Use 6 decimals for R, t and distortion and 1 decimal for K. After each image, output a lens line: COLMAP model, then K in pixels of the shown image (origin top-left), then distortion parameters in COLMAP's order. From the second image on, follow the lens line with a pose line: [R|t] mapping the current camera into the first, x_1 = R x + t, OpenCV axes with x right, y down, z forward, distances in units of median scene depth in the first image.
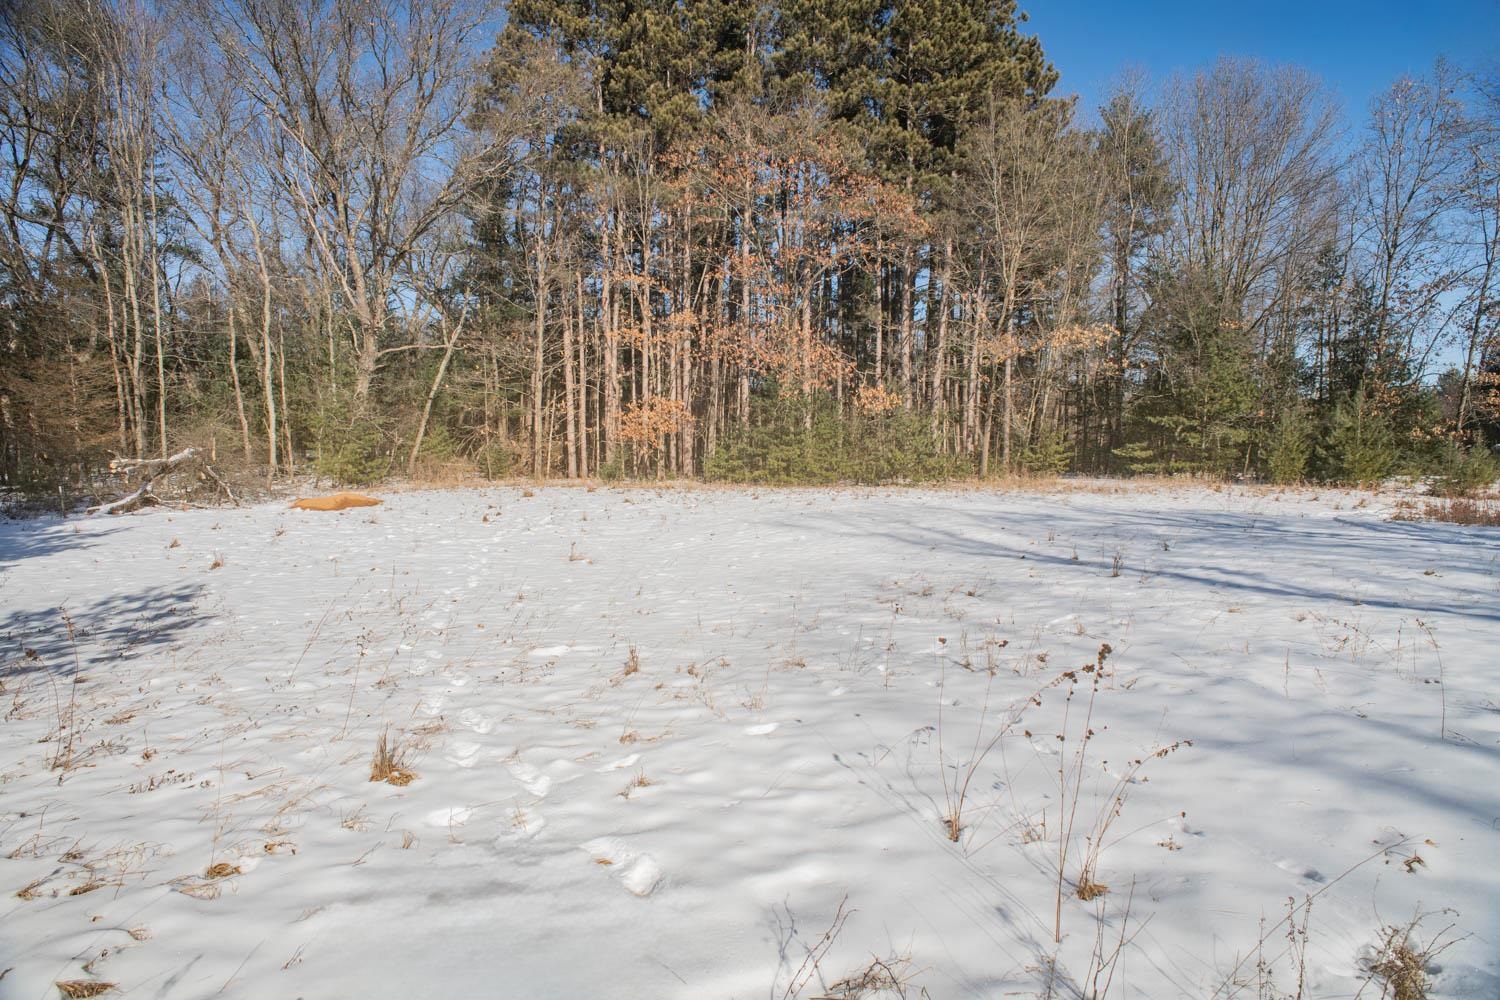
lens RADIAL K [[859.1, 0, 752.2], [0, 859.1, 502.9], [0, 0, 1]] dist [-0.087349, 0.061749]
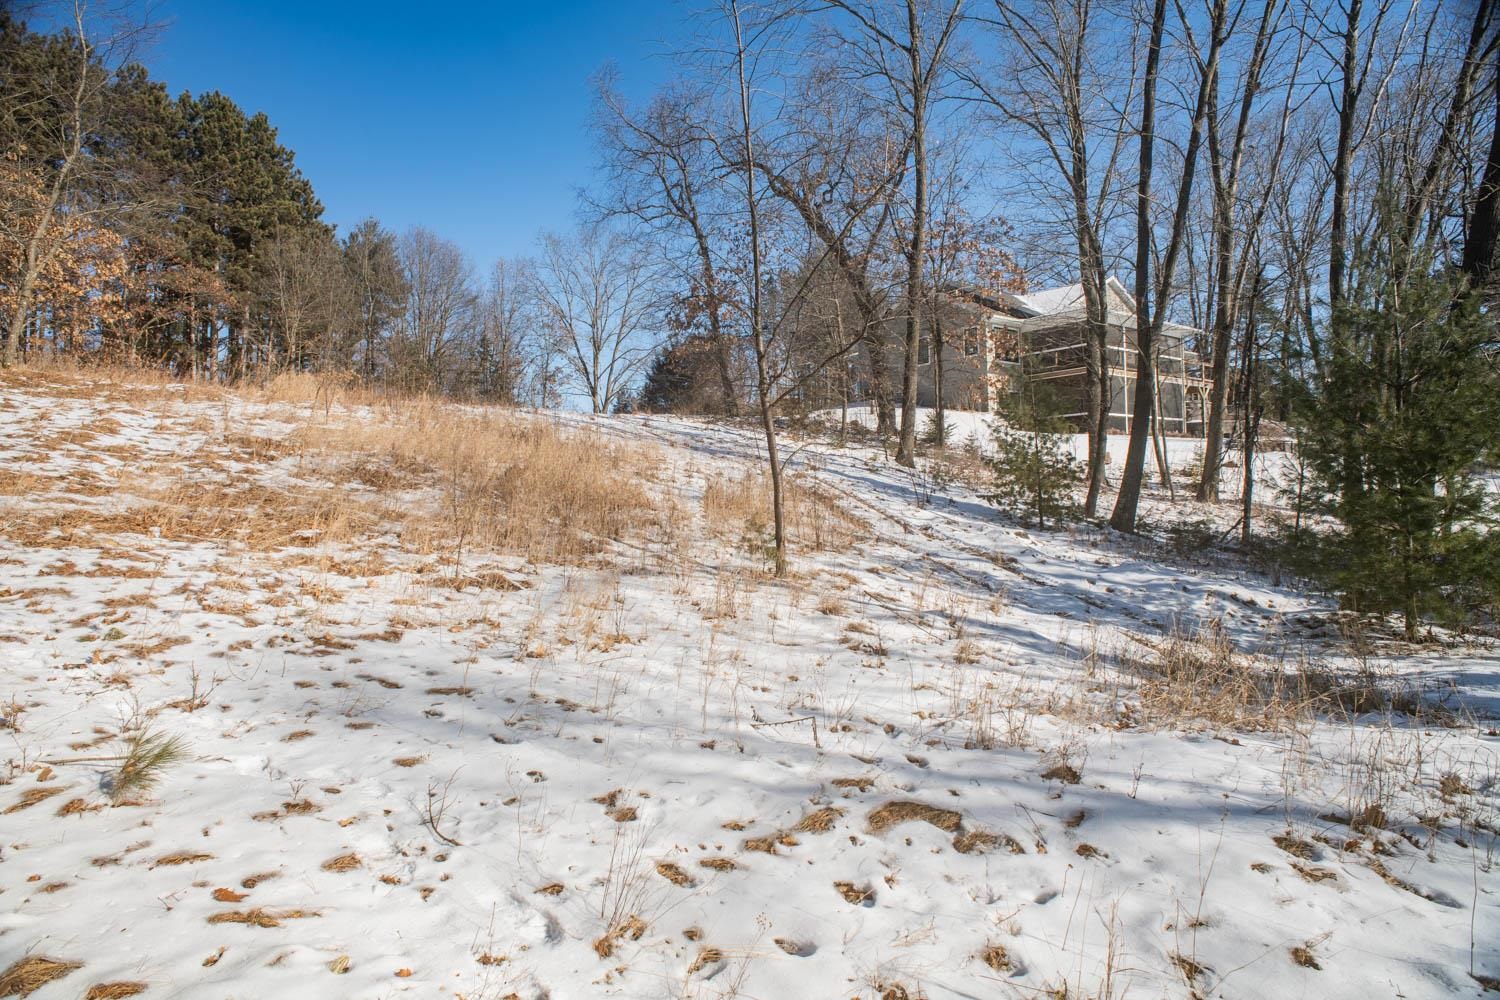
lens RADIAL K [[859.1, 0, 744.6], [0, 859.1, 499.9], [0, 0, 1]] dist [-0.087349, 0.061749]
pose [[0.710285, -0.018466, 0.703672, -0.203589], [0.055200, 0.998039, -0.029528, 0.128084], [-0.701747, 0.059816, 0.709911, -0.686960]]
